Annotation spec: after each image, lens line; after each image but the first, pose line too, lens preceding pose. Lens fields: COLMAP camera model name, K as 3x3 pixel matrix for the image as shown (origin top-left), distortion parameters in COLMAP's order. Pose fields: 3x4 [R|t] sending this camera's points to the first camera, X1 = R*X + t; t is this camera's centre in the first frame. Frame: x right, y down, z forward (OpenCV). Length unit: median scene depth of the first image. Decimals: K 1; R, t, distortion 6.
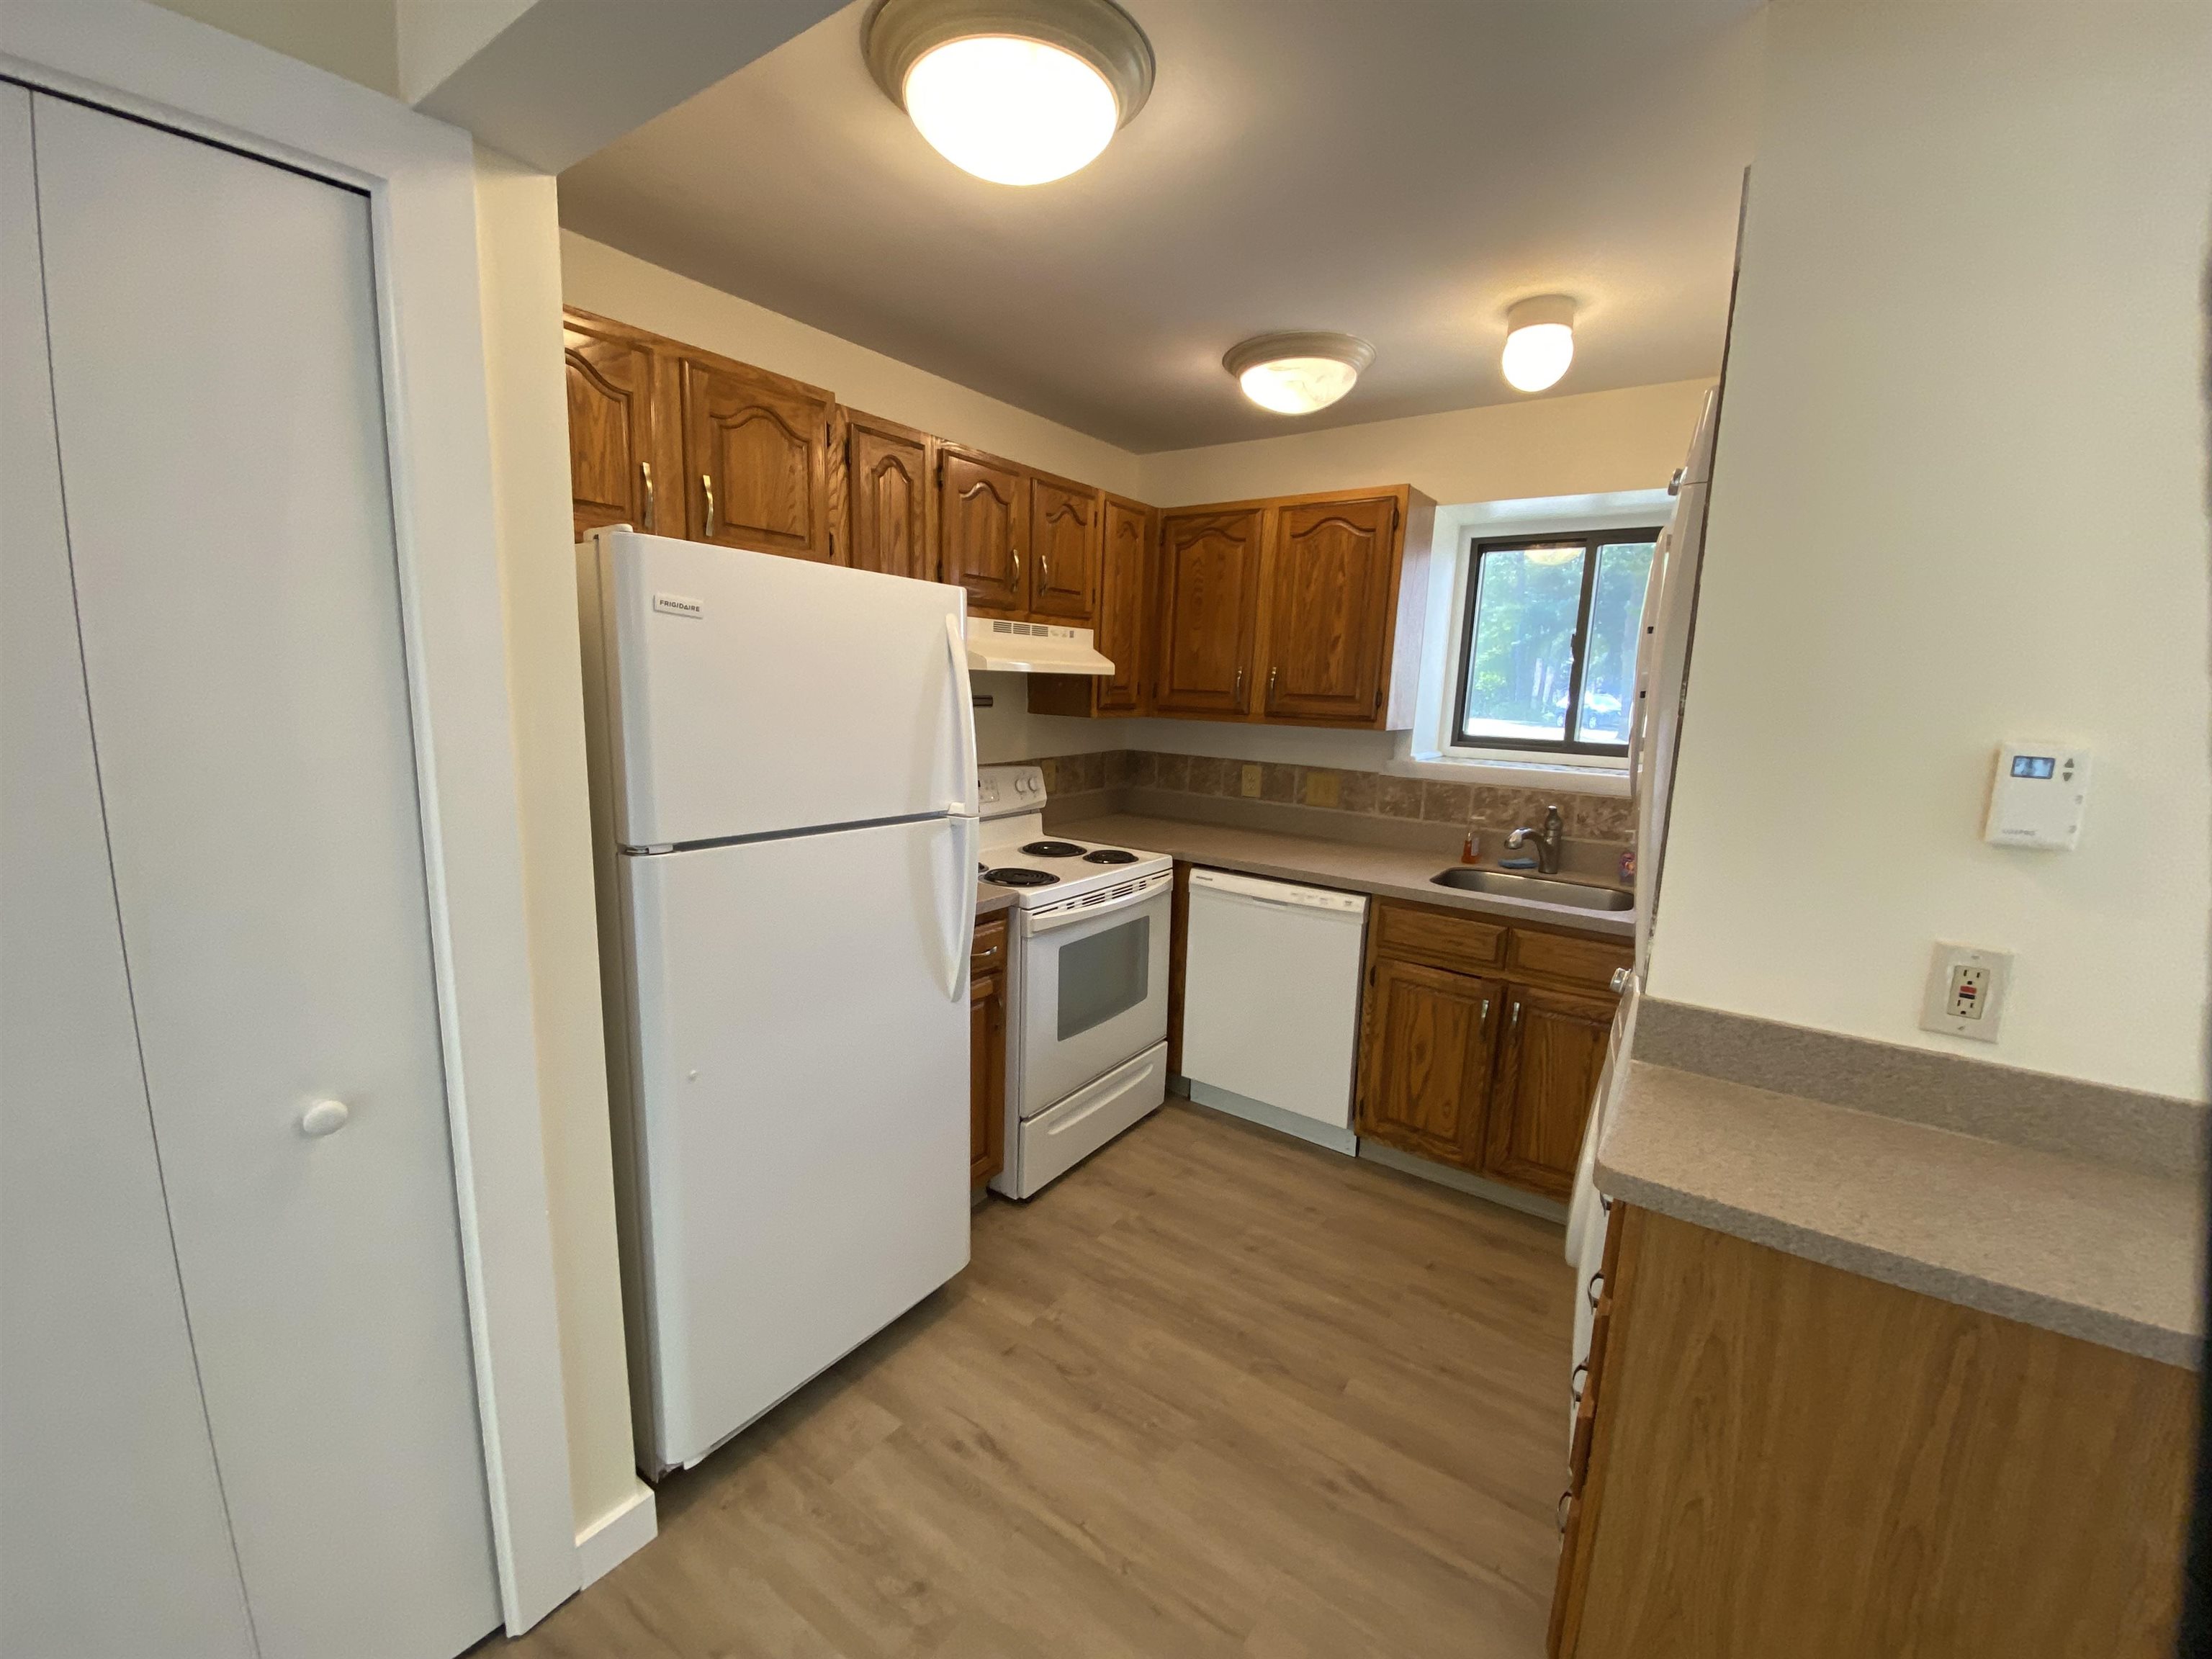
lens RADIAL K [[891.5, 0, 1099.9], [0, 891.5, 828.5], [0, 0, 1]] dist [0.015293, -0.017960]
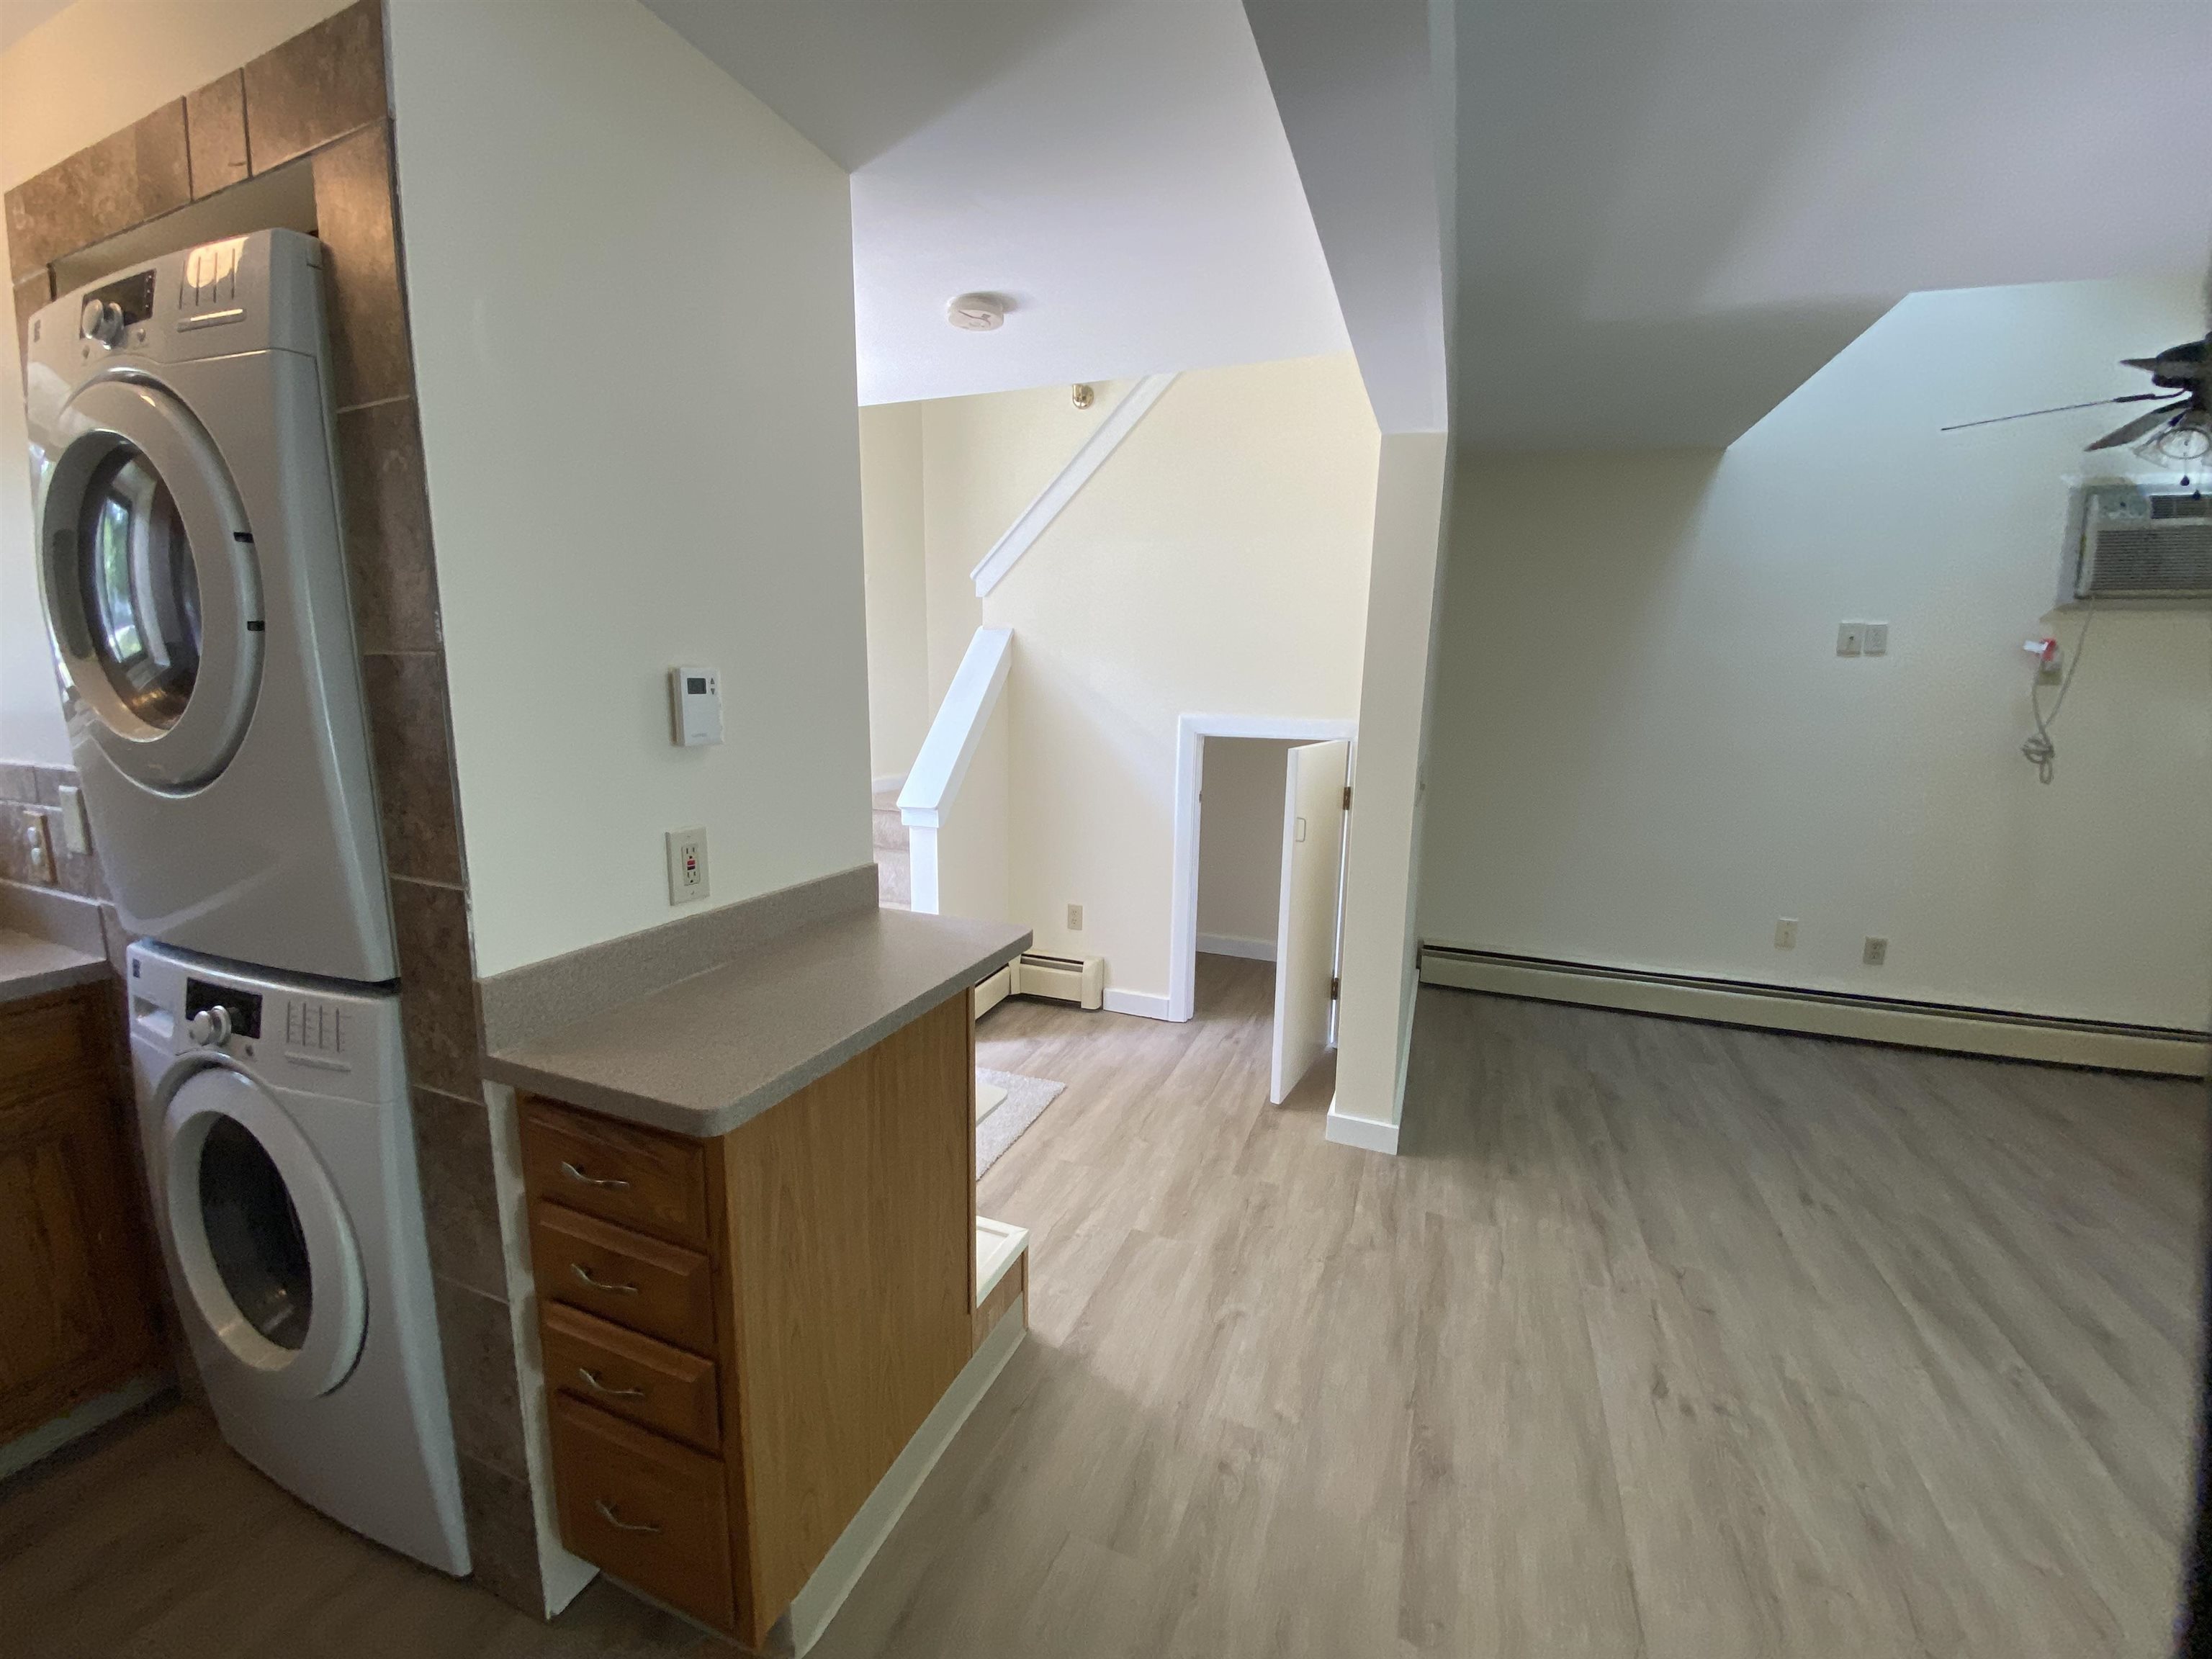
lens RADIAL K [[891.5, 0, 1102.6], [0, 891.5, 826.0], [0, 0, 1]] dist [0.015293, -0.017960]
pose [[-0.242068, -0.196444, 0.950165, -0.205701], [0.129046, 0.964071, 0.232196, -0.049953], [-0.961639, 0.178822, -0.208020, 0.368625]]
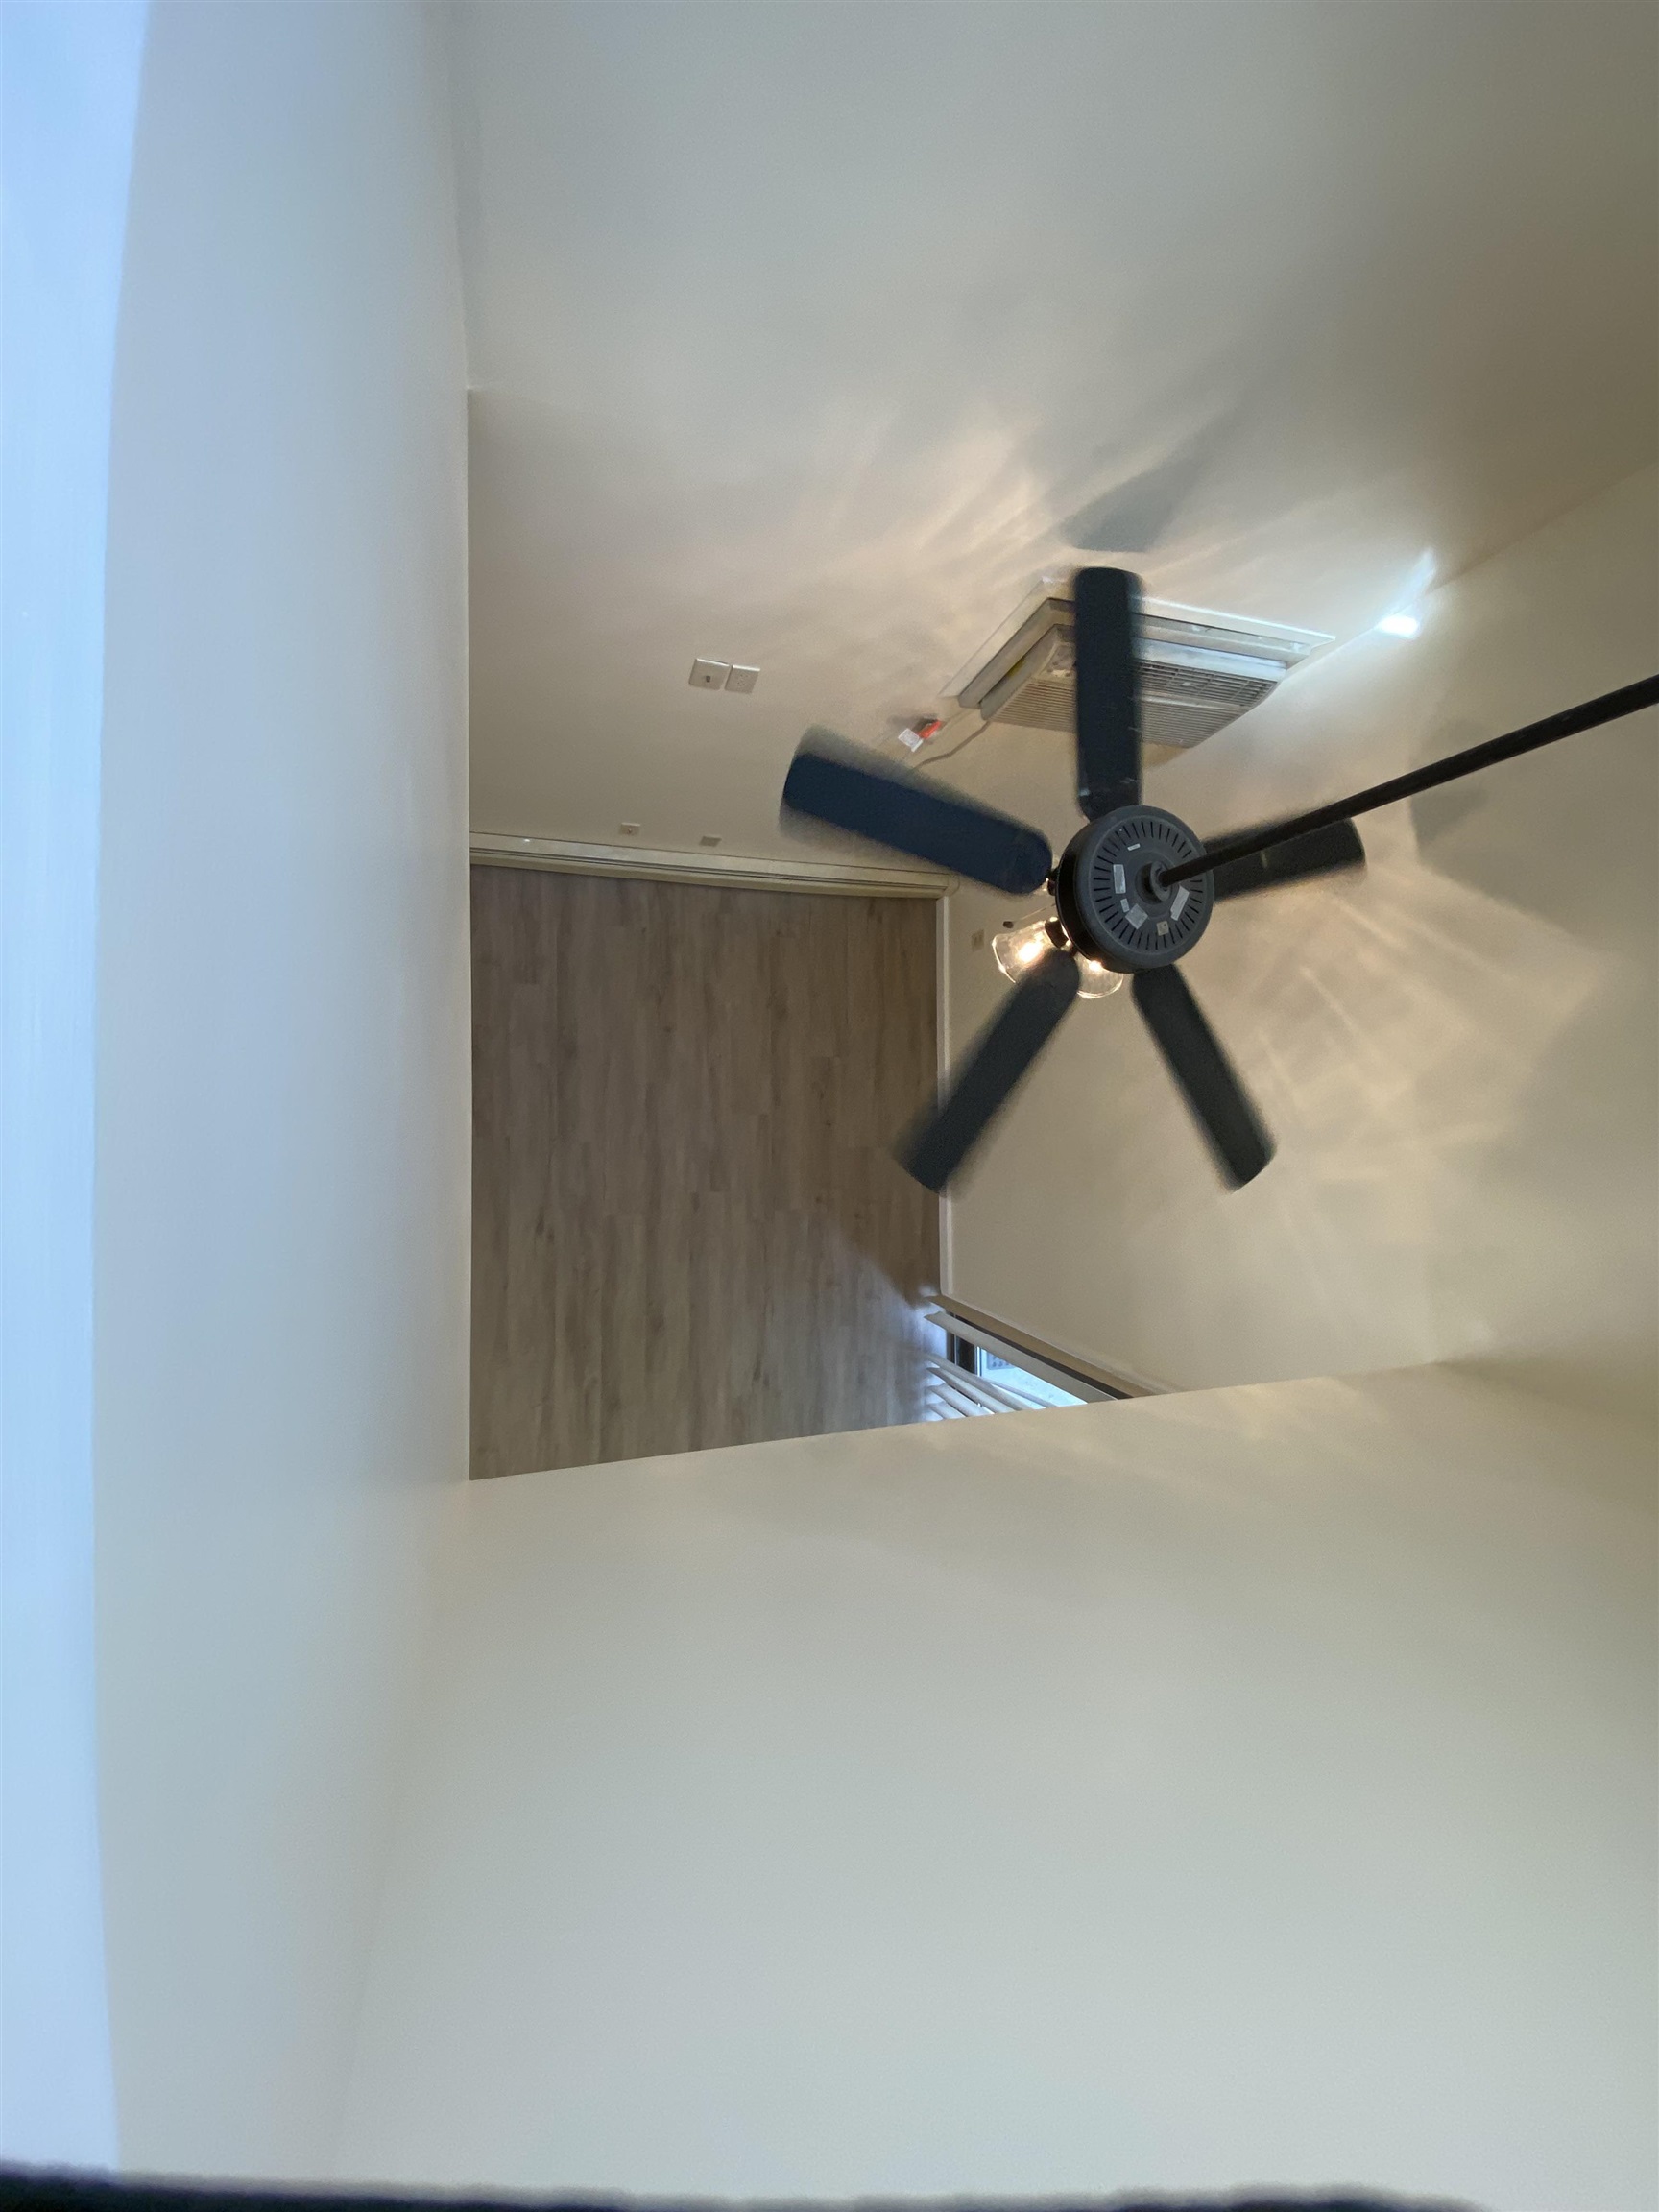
lens RADIAL K [[891.5, 0, 844.4], [0, 891.5, 1115.3], [0, 0, 1]] dist [0.015293, -0.017960]
pose [[-0.545926, -0.814472, -0.196471, 0.797480], [-0.218148, -0.088231, 0.971919, -0.913798], [-0.808936, 0.573455, -0.129508, -1.071861]]
